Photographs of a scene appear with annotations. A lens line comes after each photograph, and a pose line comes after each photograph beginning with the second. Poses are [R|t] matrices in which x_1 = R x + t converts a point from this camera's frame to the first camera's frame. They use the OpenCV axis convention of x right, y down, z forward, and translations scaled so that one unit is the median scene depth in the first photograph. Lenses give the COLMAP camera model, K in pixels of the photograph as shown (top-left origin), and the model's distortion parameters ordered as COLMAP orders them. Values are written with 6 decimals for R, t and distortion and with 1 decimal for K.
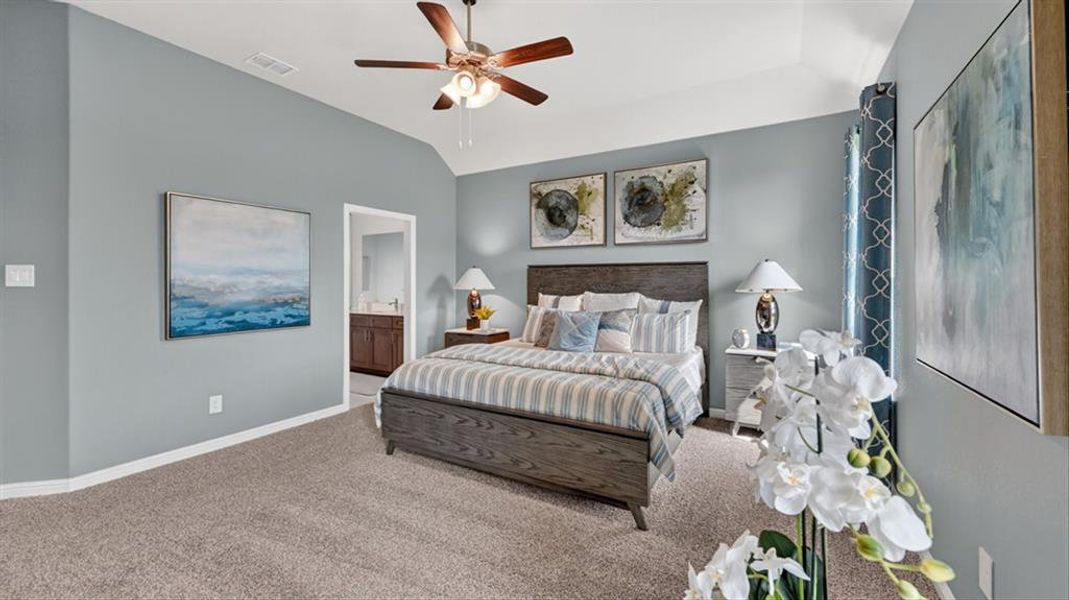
lens RADIAL K [[422.0, 0, 538.8], [0, 422.0, 290.1], [0, 0, 1]] dist [-0.003845, 0.001671]
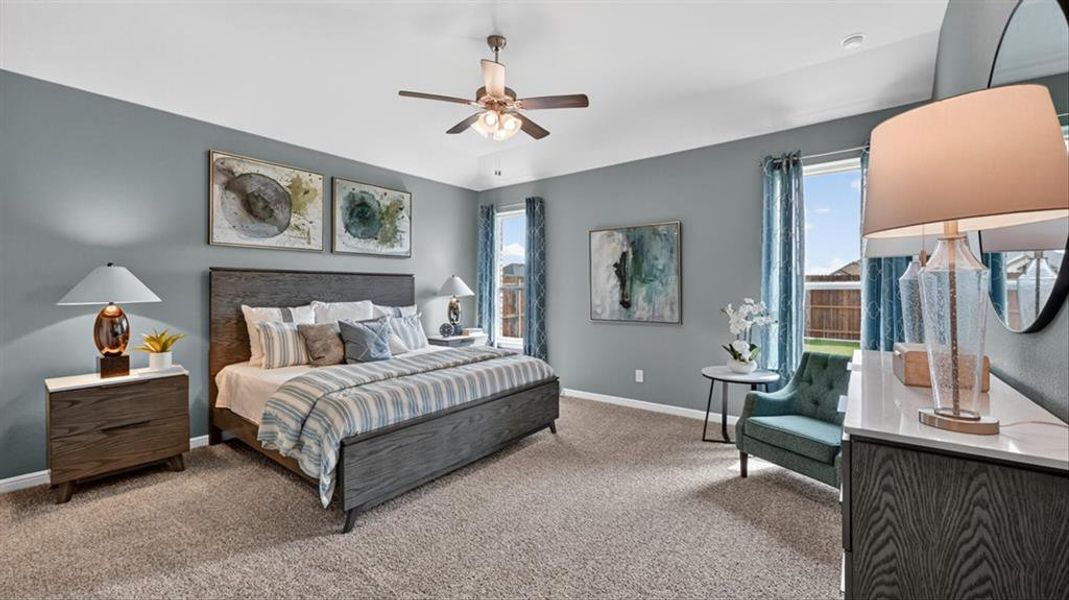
lens RADIAL K [[422.0, 0, 536.7], [0, 422.0, 299.4], [0, 0, 1]] dist [-0.003845, 0.001671]
pose [[0.121254, -0.022271, 0.992372, -0.746999], [0.022736, 0.999548, 0.019654, -0.007841], [-0.992361, 0.020180, 0.121706, 0.433276]]
